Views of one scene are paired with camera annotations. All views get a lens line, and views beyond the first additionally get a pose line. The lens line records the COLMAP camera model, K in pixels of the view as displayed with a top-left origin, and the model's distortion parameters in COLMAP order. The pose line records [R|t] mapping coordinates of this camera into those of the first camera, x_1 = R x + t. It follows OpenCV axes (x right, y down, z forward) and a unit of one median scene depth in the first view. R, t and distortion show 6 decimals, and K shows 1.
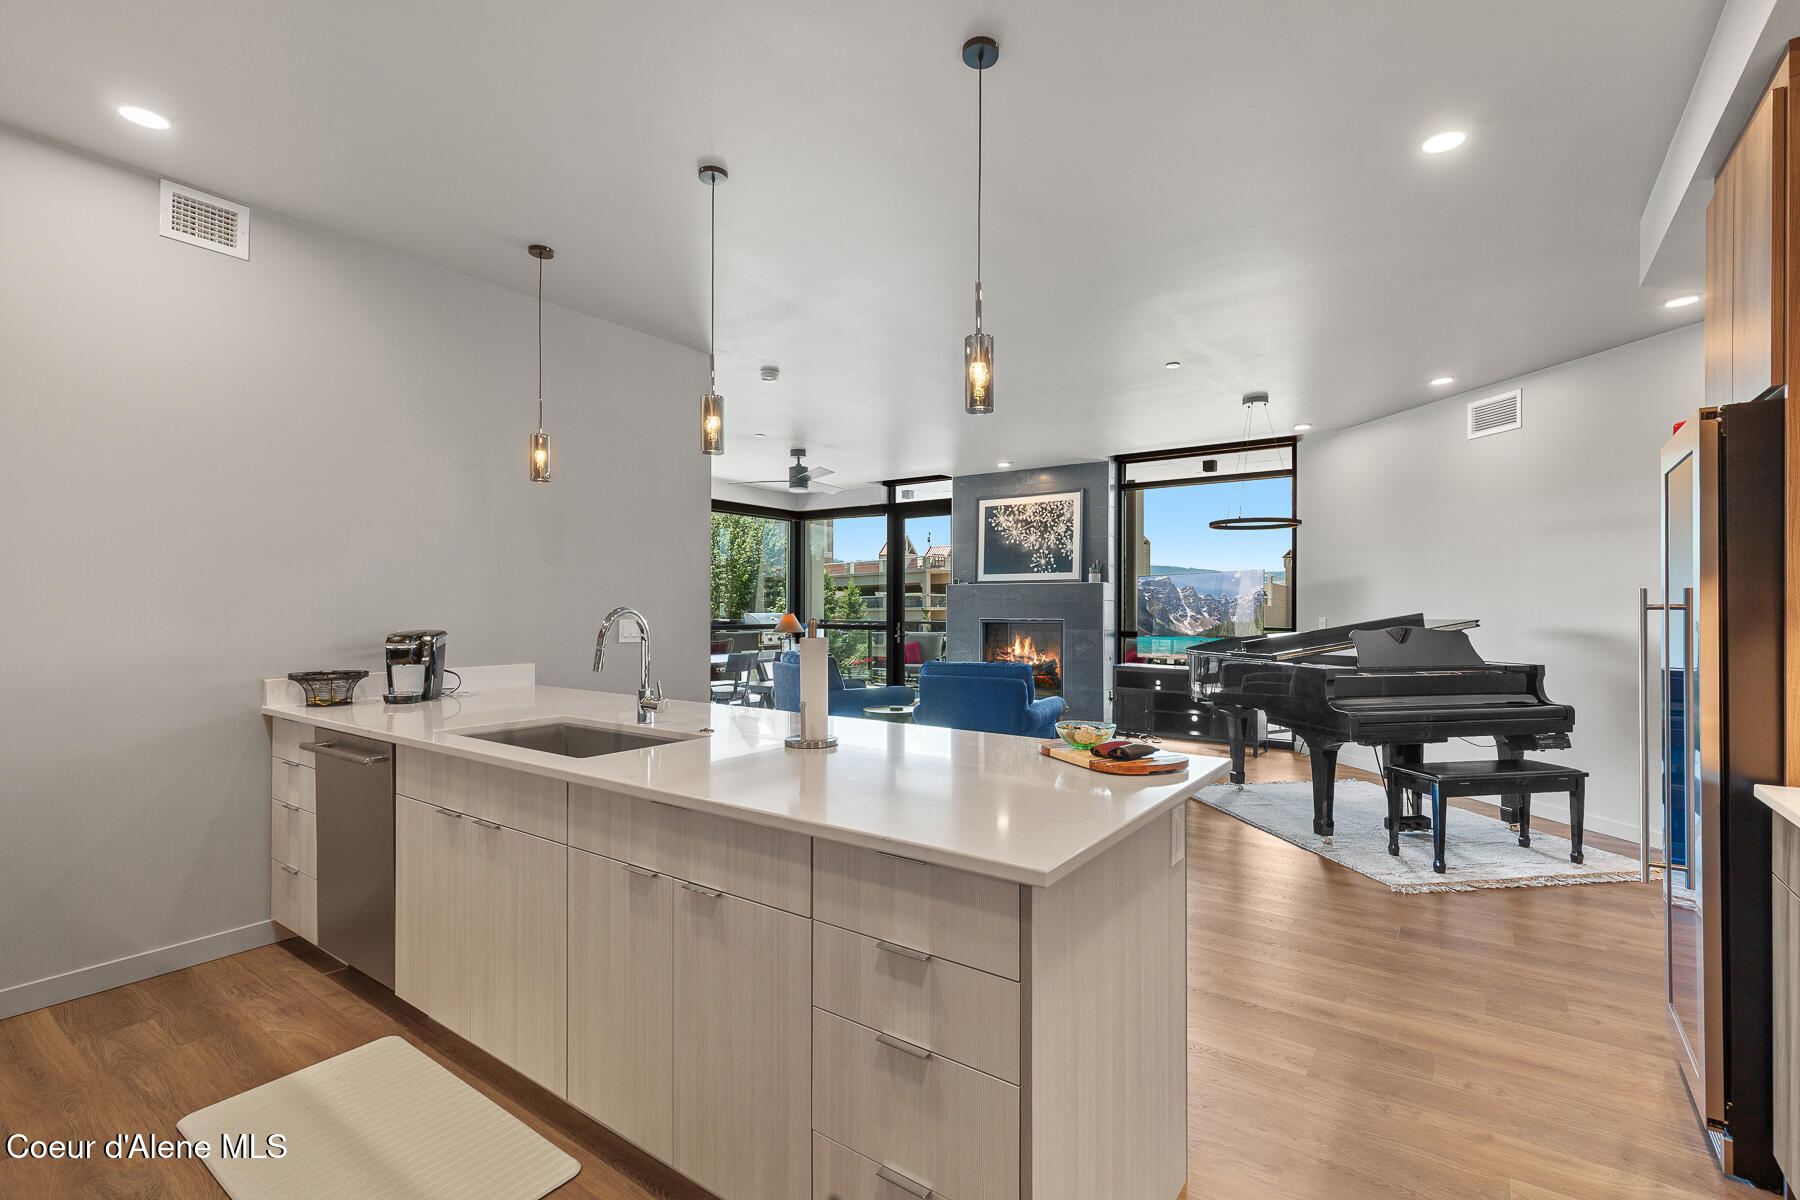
lens RADIAL K [[817.3, 0, 901.3], [0, 817.3, 605.2], [0, 0, 1]] dist [0.001571, 0.000406]
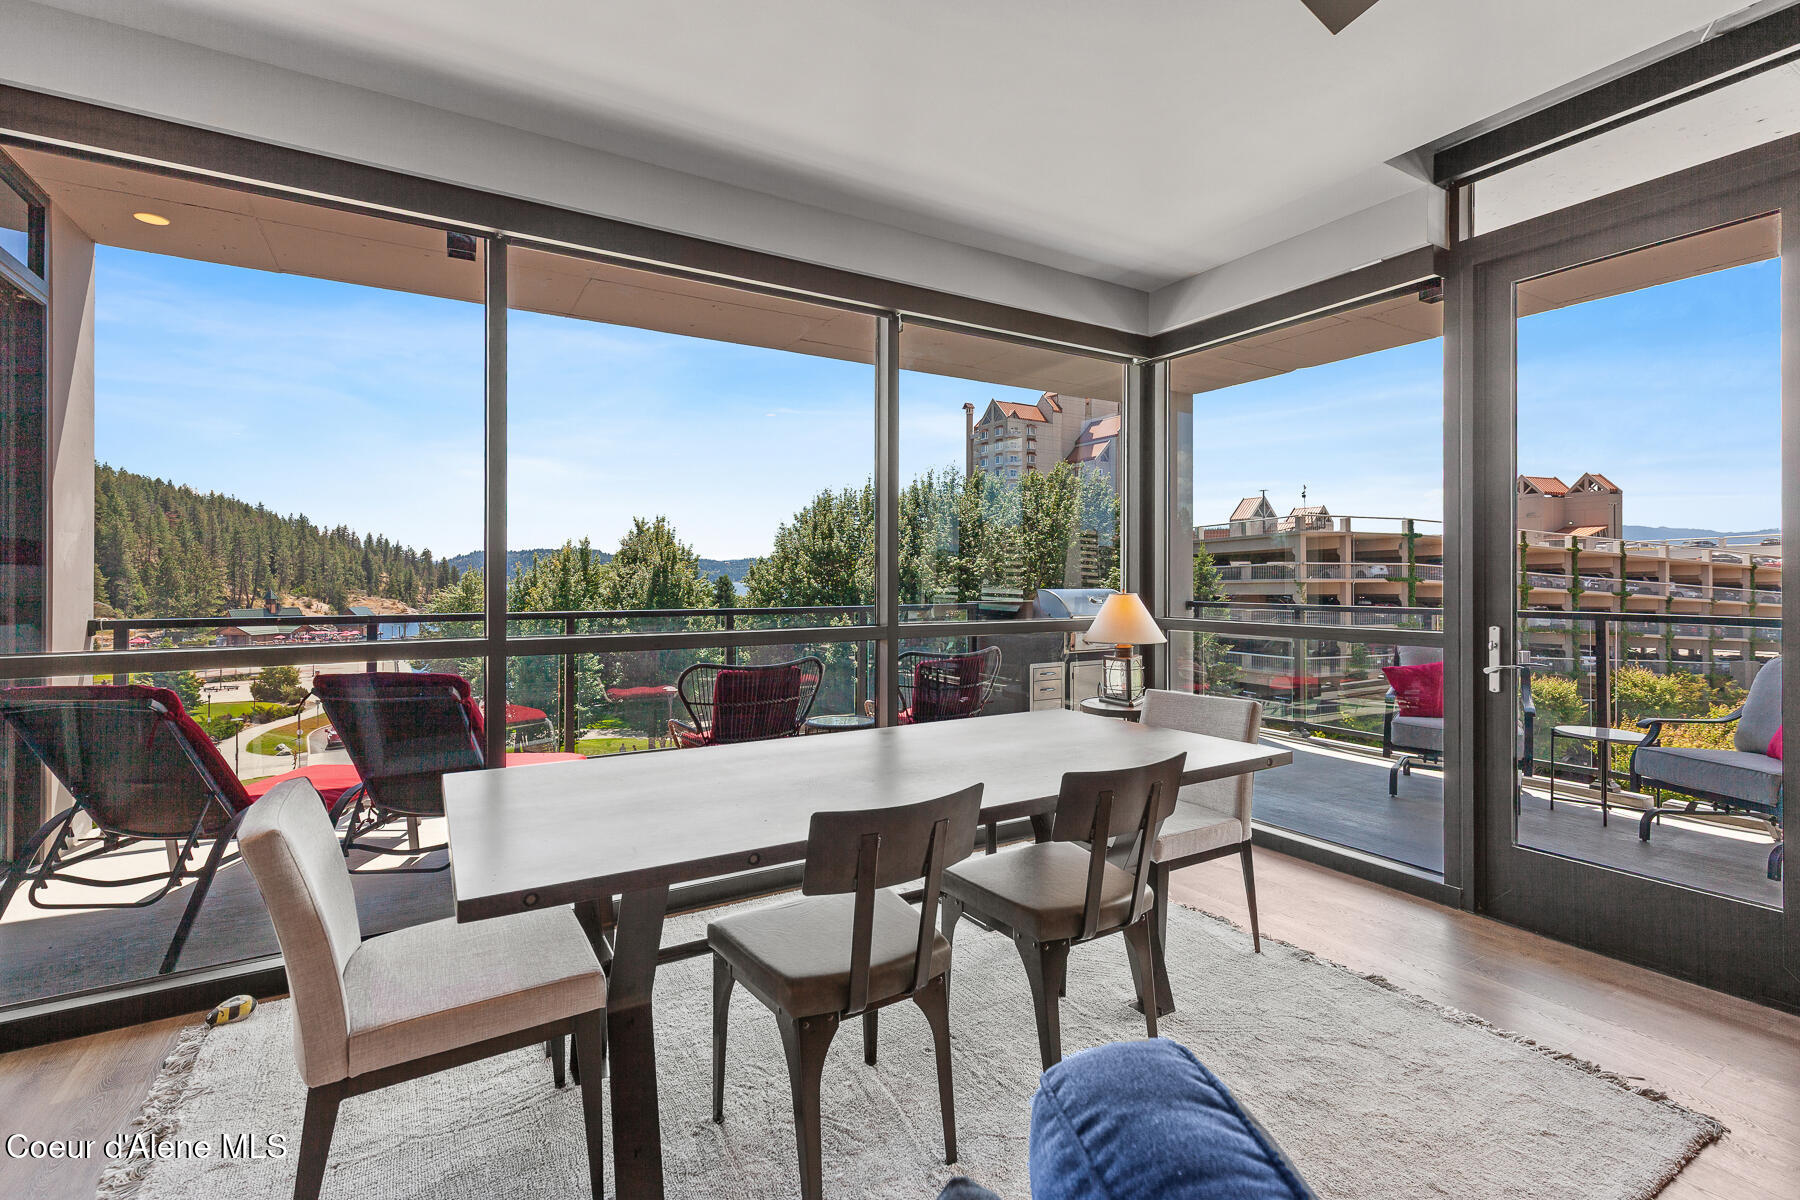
lens RADIAL K [[812.9, 0, 902.6], [0, 812.9, 580.5], [0, 0, 1]] dist [0.002465, -0.000318]
pose [[0.919552, -0.002574, -0.392961, -0.103454], [0.003838, 0.999990, 0.002433, 0.003188], [0.392950, -0.003745, 0.919552, 0.754972]]
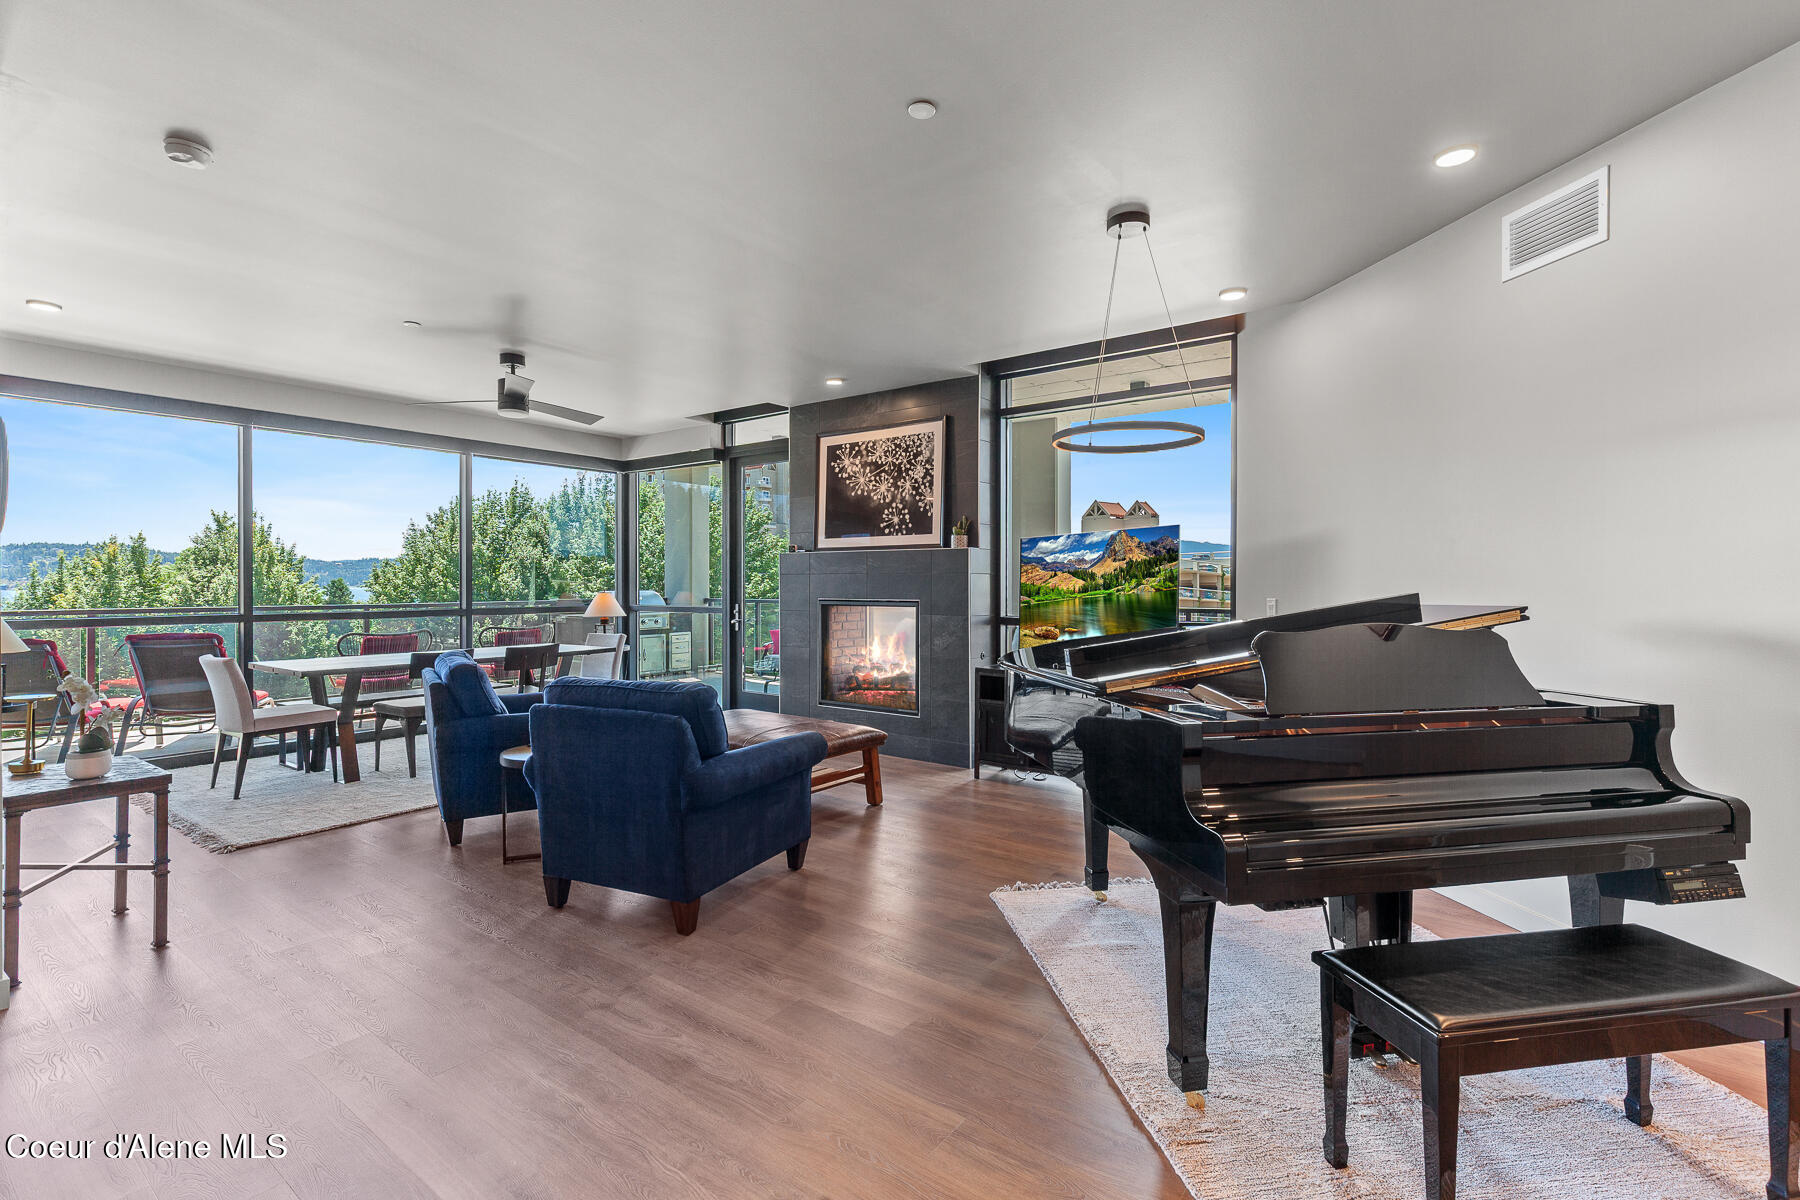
lens RADIAL K [[817.4, 0, 907.4], [0, 817.4, 588.4], [0, 0, 1]] dist [0.003639, -0.000091]
pose [[0.999955, -0.002959, -0.009053, 0.192839], [0.003038, 0.999957, 0.008731, 0.000596], [0.009027, -0.008758, 0.999921, 0.288604]]
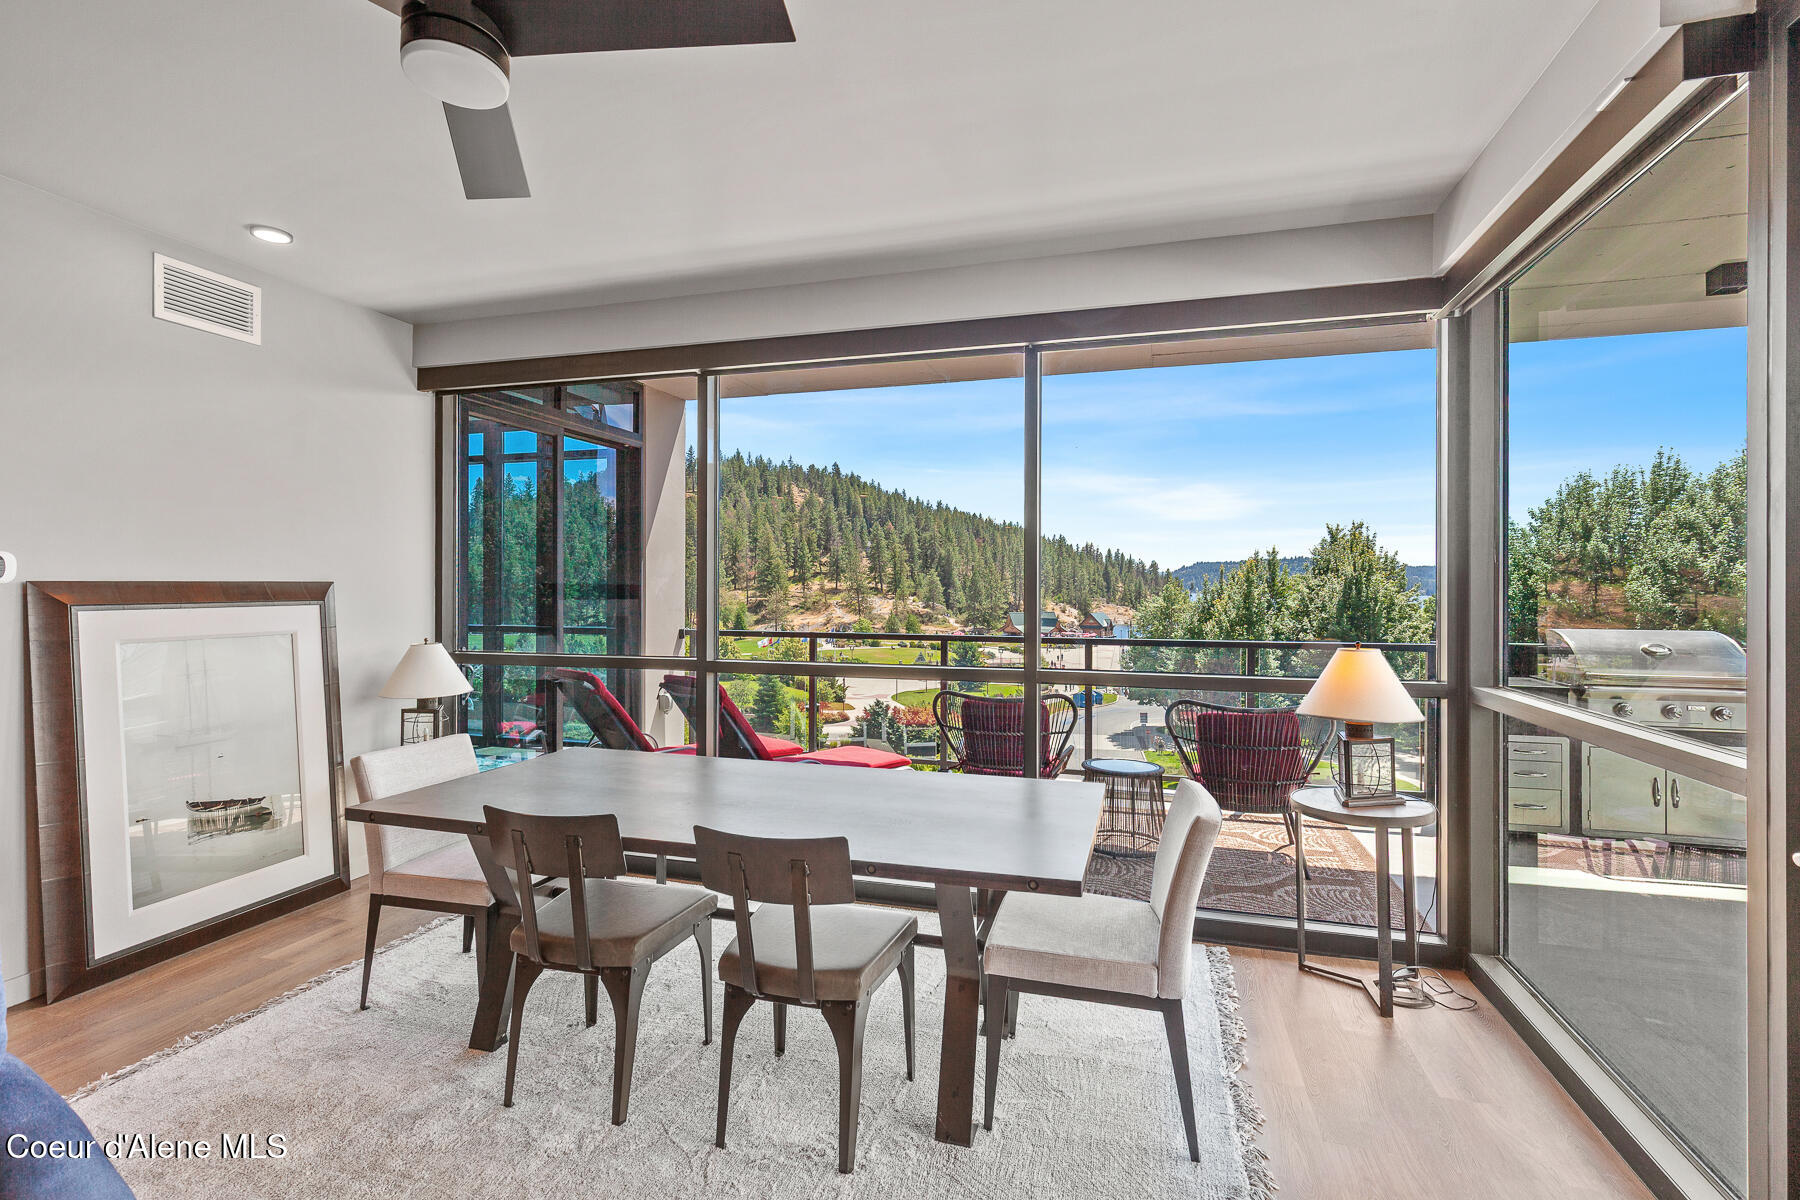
lens RADIAL K [[817.4, 0, 907.4], [0, 817.4, 588.4], [0, 0, 1]] dist [0.003639, -0.000091]
pose [[0.332281, -0.001082, -0.943180, 0.089717], [-0.000242, 0.999999, -0.001233, -0.012865], [0.943181, 0.000638, 0.332280, 0.944768]]
